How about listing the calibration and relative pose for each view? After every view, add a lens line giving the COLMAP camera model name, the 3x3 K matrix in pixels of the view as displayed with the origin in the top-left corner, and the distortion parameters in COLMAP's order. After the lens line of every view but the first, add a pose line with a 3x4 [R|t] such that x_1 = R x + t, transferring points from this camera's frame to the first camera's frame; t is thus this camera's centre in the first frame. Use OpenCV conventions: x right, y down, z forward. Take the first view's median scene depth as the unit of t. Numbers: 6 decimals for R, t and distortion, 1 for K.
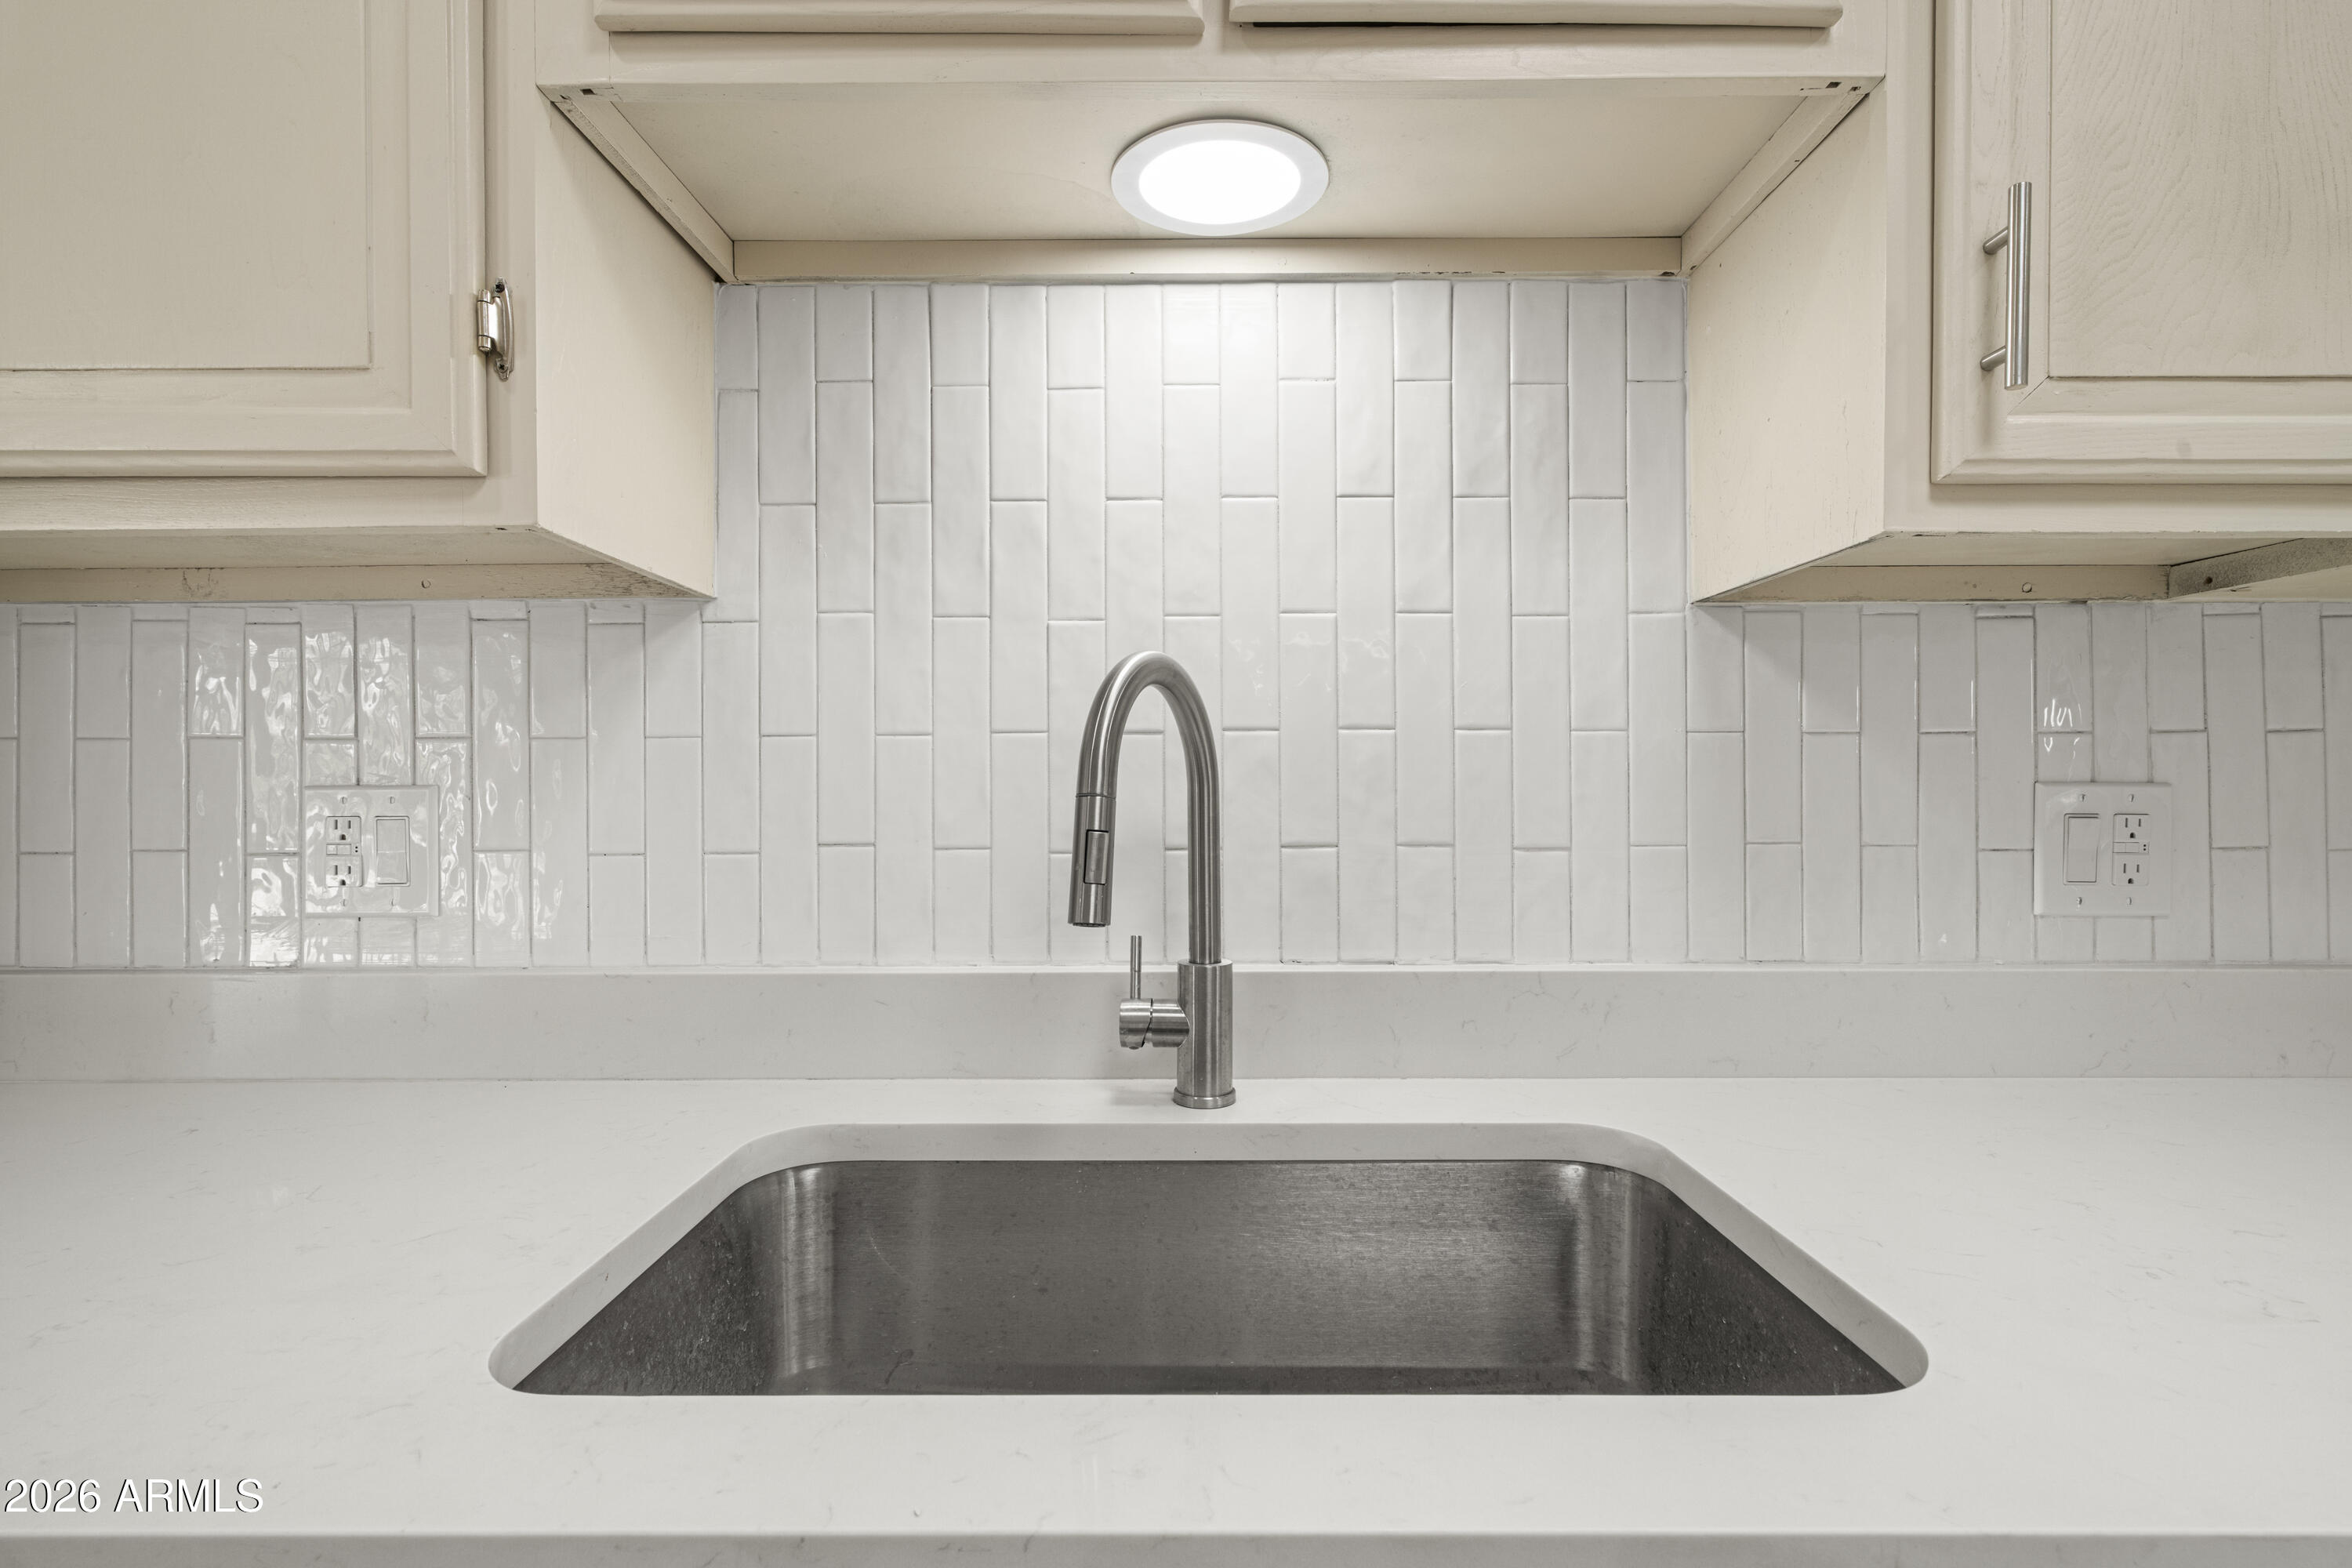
lens RADIAL K [[1127.9, 0, 1176.0], [0, 1127.9, 784.0], [0, 0, 1]] dist [0.002906, 0.000848]
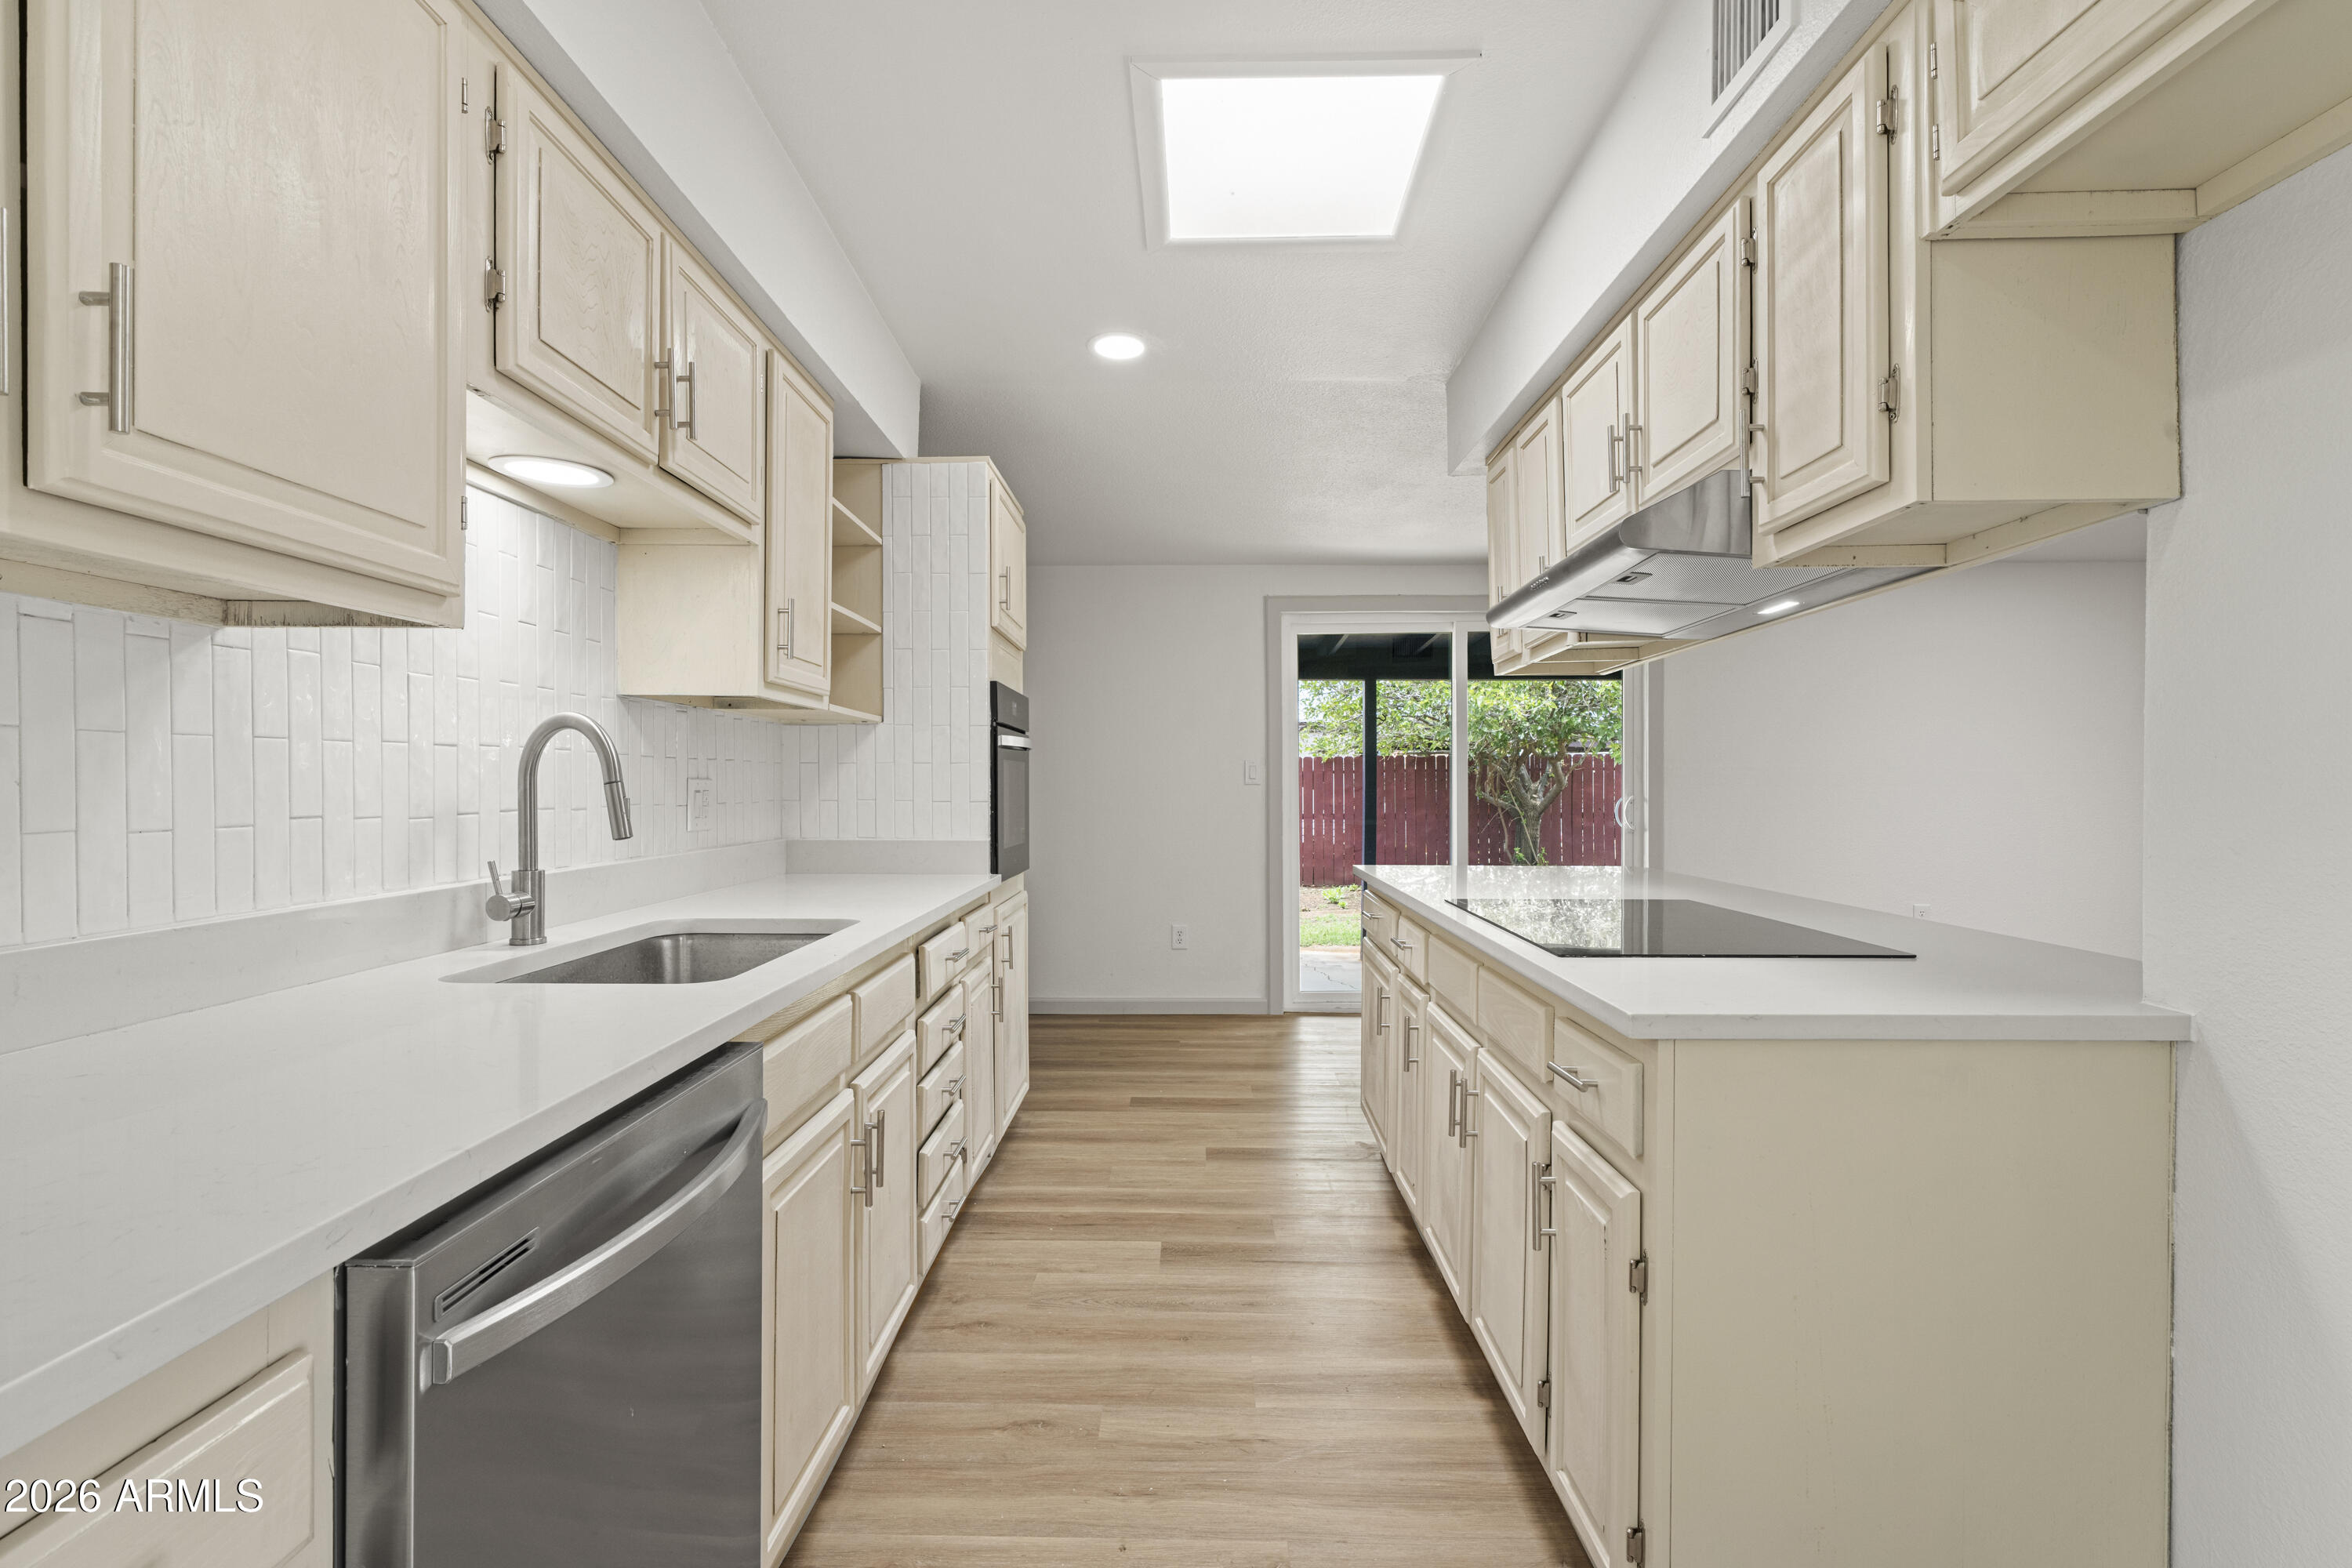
lens RADIAL K [[1127.9, 0, 1176.0], [0, 1127.9, 784.0], [0, 0, 1]] dist [0.002906, 0.000848]
pose [[0.000761, 0.001974, 0.999998, -1.696582], [0.008608, 0.999961, -0.001981, 0.024390], [-0.999963, 0.008610, 0.000744, -0.075901]]
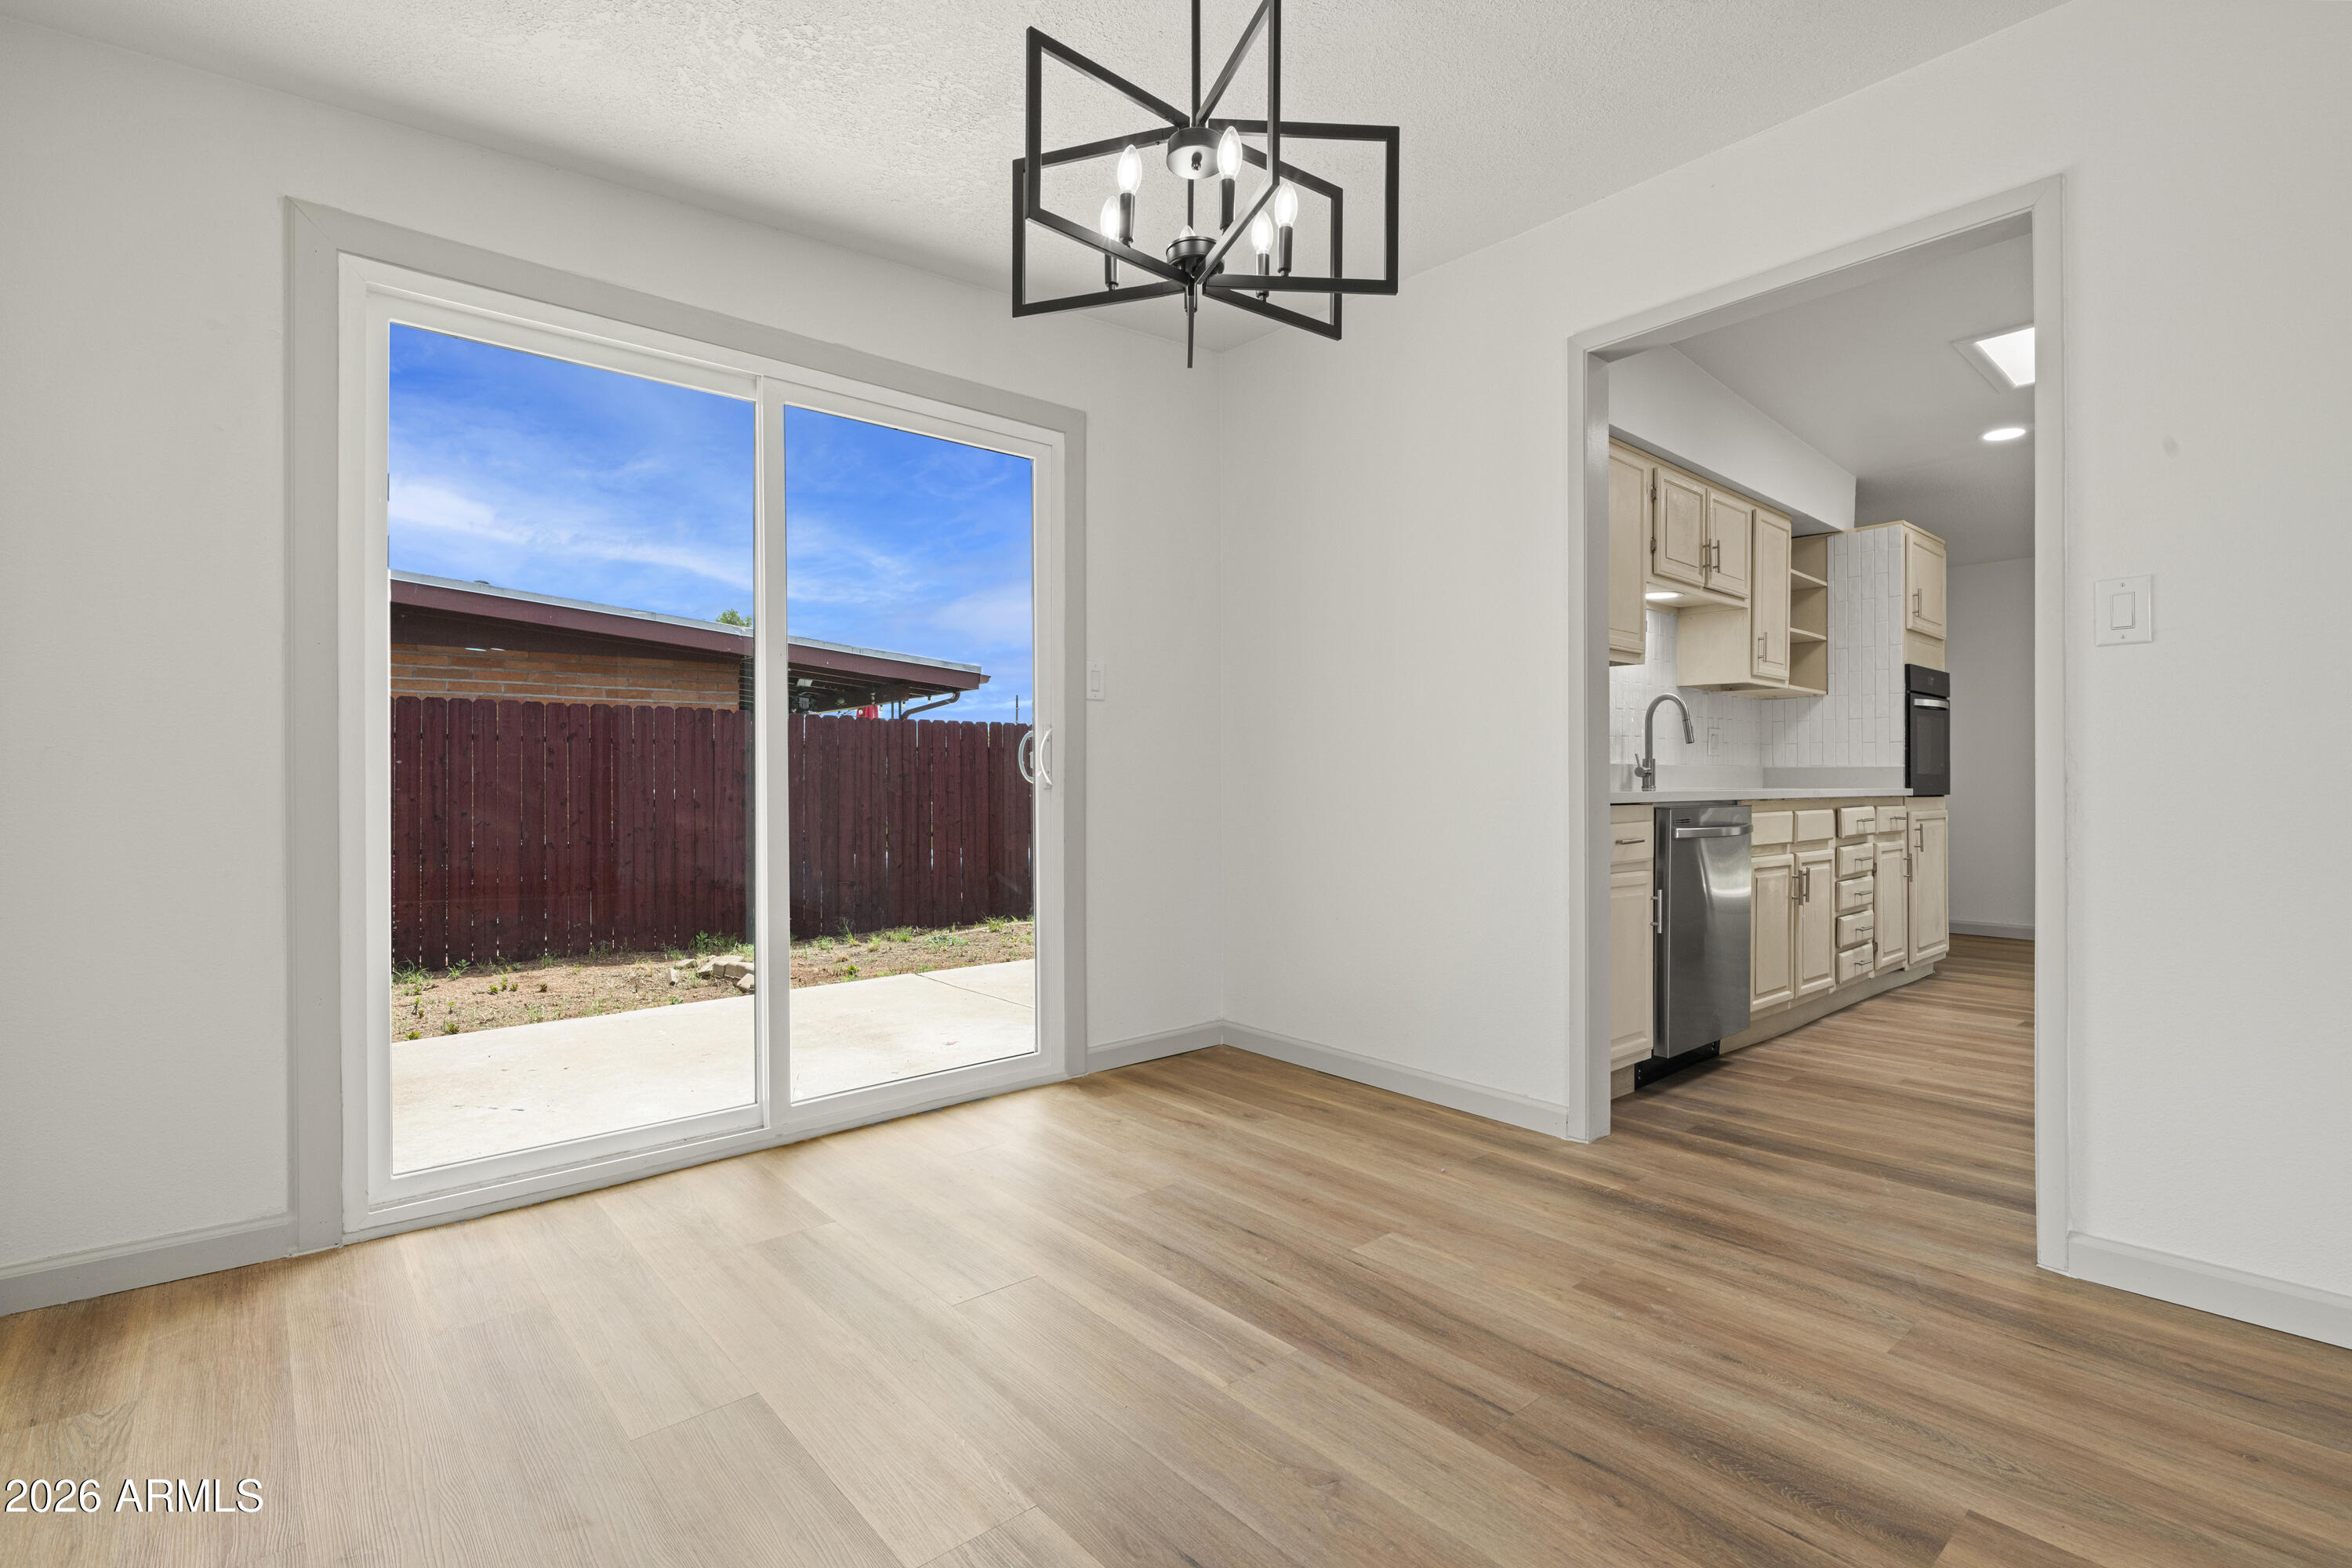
lens RADIAL K [[1072.5, 0, 1176.0], [0, 1072.5, 784.0], [0, 0, 1]] dist [0.000849, 0.000069]
pose [[0.743404, -0.000681, 0.668842, -3.856483], [0.004026, 0.999986, -0.003457, 0.234133], [-0.668831, 0.005263, 0.743396, -0.843366]]
